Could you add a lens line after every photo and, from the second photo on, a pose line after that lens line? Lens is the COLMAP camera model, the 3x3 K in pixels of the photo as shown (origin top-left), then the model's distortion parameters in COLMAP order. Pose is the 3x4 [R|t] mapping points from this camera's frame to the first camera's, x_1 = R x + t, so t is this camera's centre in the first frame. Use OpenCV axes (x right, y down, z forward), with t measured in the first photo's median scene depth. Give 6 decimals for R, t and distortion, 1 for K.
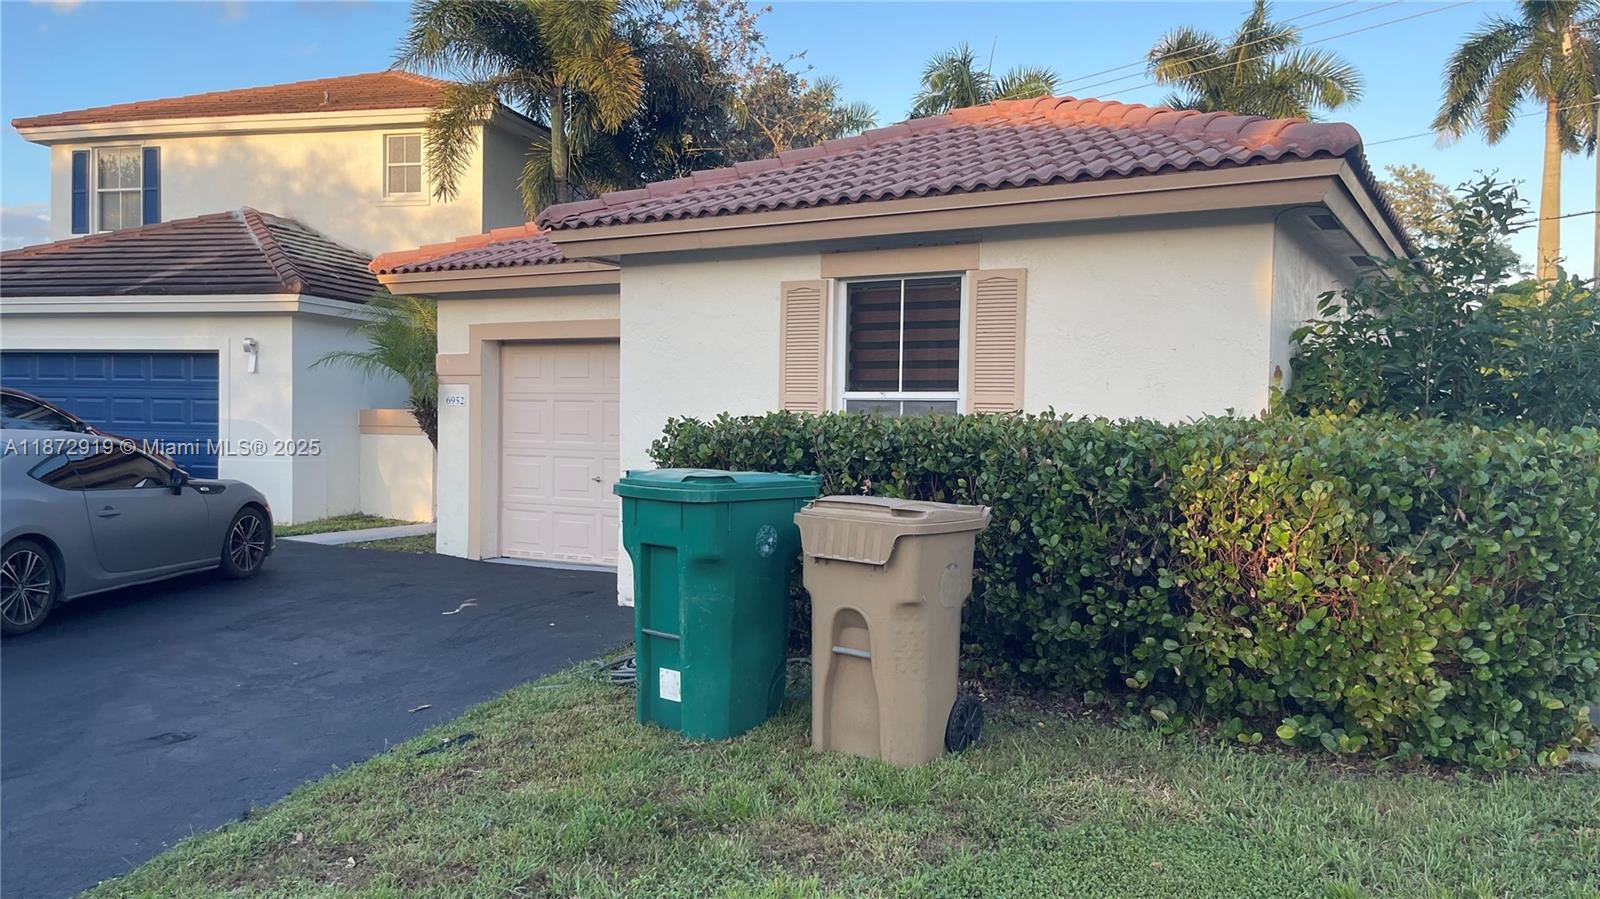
lens RADIAL K [[1223.1, 0, 800.0], [0, 1223.1, 449.5], [0, 0, 1]] dist [0.064401, -0.086197]
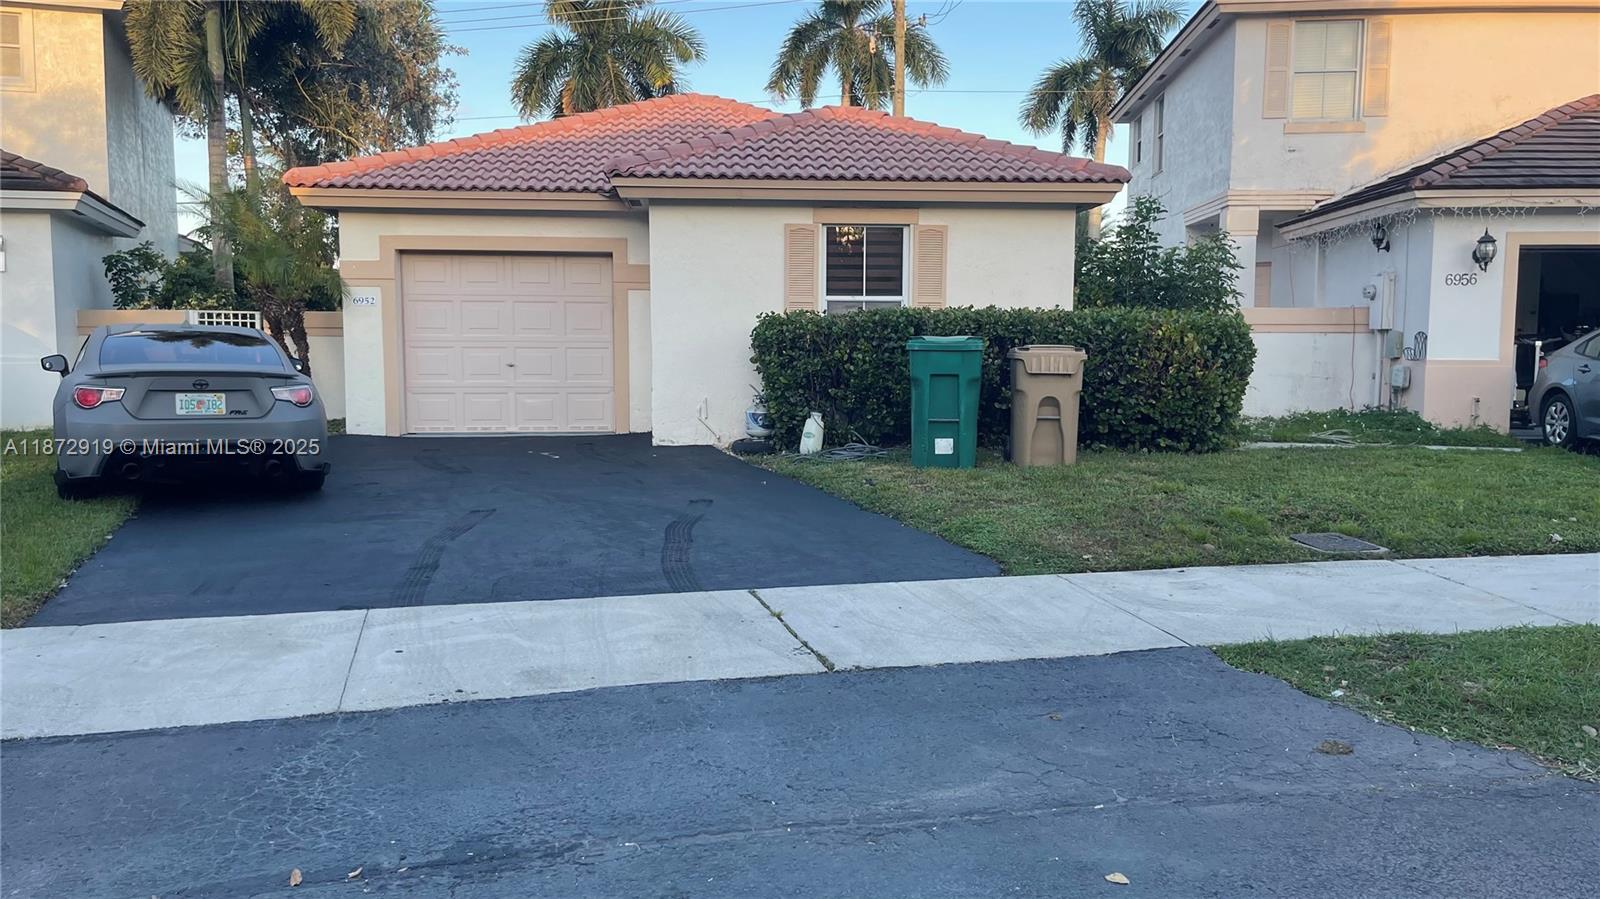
lens RADIAL K [[1211.6, 0, 822.1], [0, 1211.6, 462.9], [0, 0, 1]] dist [0.071990, -0.070602]
pose [[0.803319, -0.075142, 0.590789, -0.914196], [0.024706, 0.995359, 0.093005, 0.022773], [-0.595036, -0.060117, 0.801447, -0.280625]]
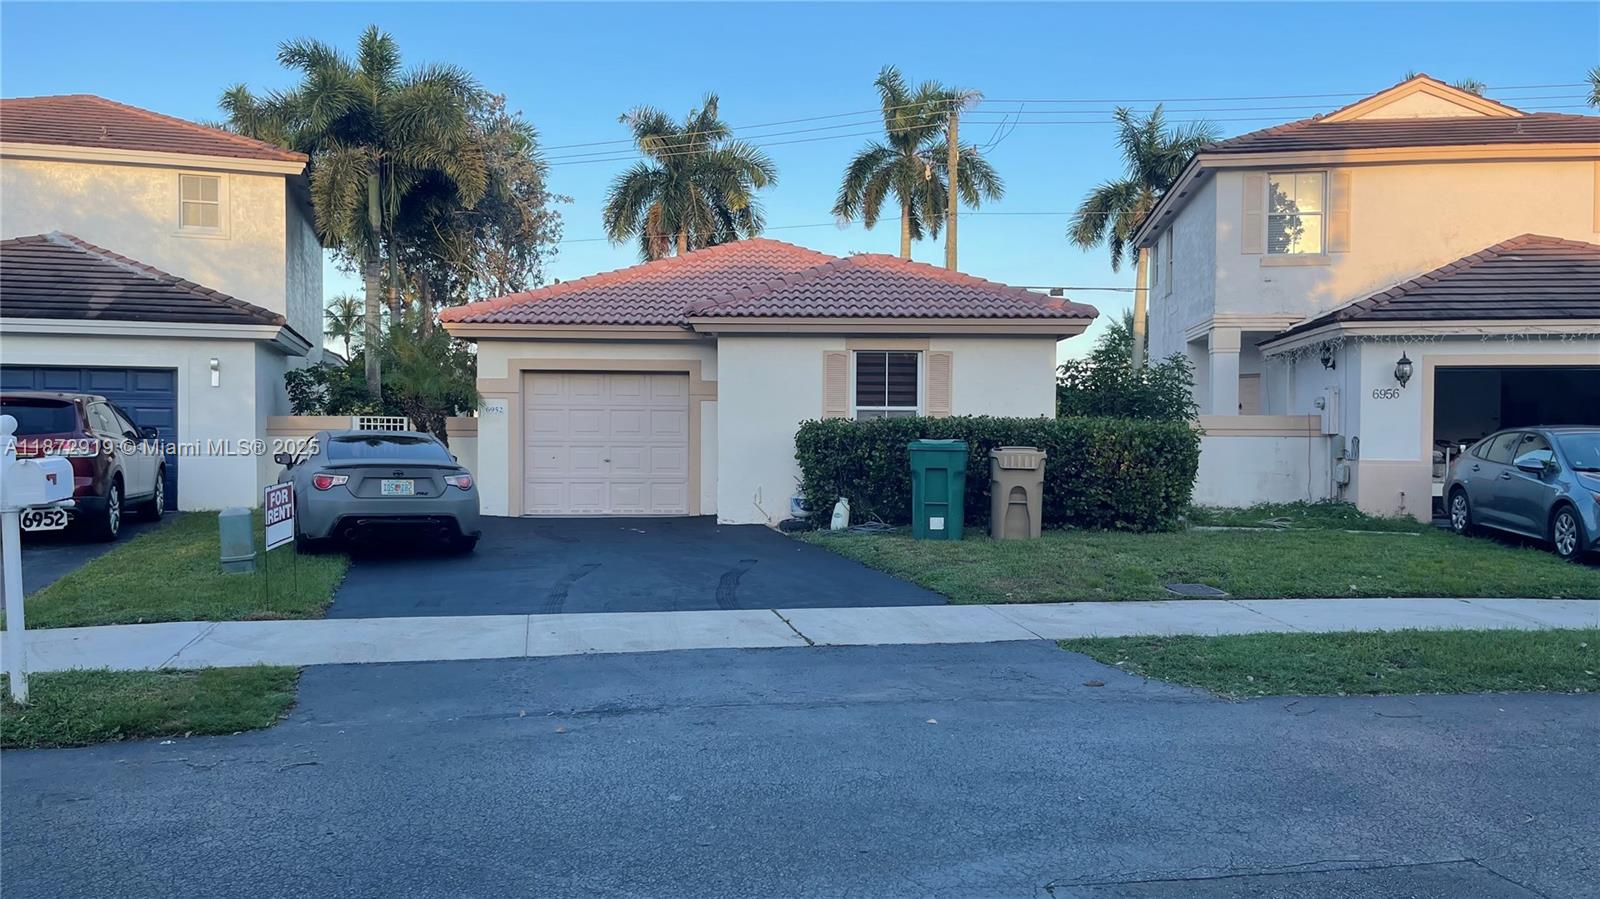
lens RADIAL K [[1210.5, 0, 818.7], [0, 1210.5, 470.5], [0, 0, 1]] dist [0.082820, -0.069190]
pose [[0.840237, -0.027743, 0.541508, -1.089038], [0.020921, 0.999605, 0.018750, 0.019844], [-0.541815, -0.004426, 0.840486, -0.638661]]
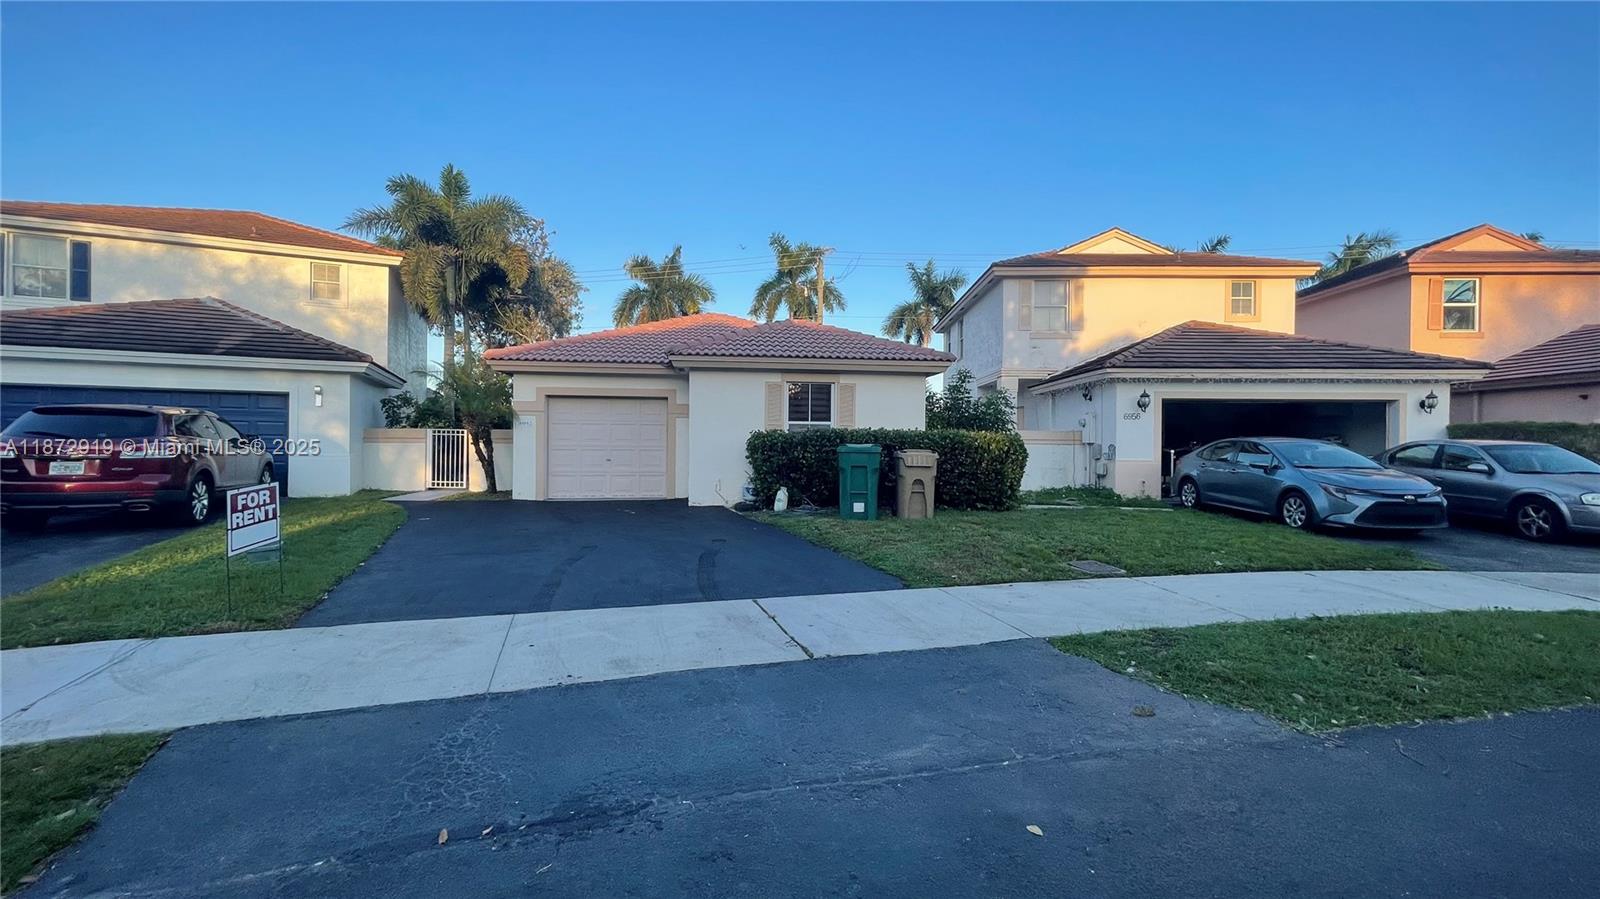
lens RADIAL K [[650.3, 0, 800.0], [0, 650.3, 449.5], [0, 0, 1]] dist [0.012725, -0.009486]
pose [[0.780313, -0.014040, 0.625232, -0.881231], [0.019795, 0.999802, -0.002254, 0.021692], [-0.625076, 0.014135, 0.780436, -0.195674]]
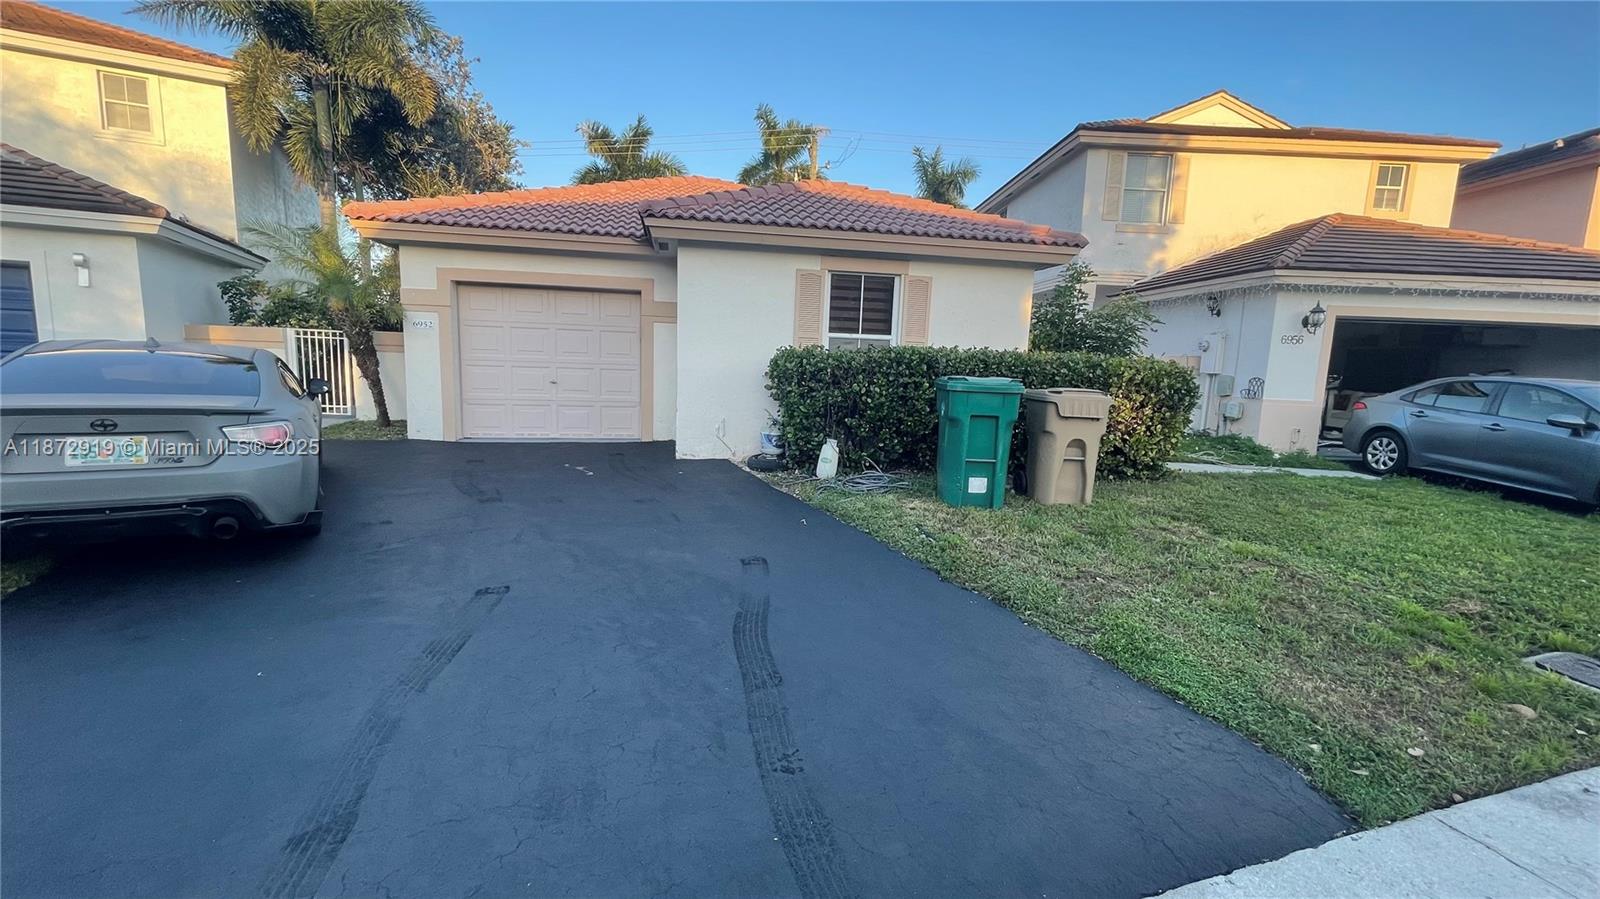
lens RADIAL K [[648.8, 0, 802.9], [0, 648.8, 451.2], [0, 0, 1]] dist [-0.000493, 0.000626]
pose [[0.744679, -0.086105, 0.661845, -0.658977], [-0.006640, 0.990638, 0.136352, -0.002910], [-0.667390, -0.105933, 0.737136, 0.273077]]
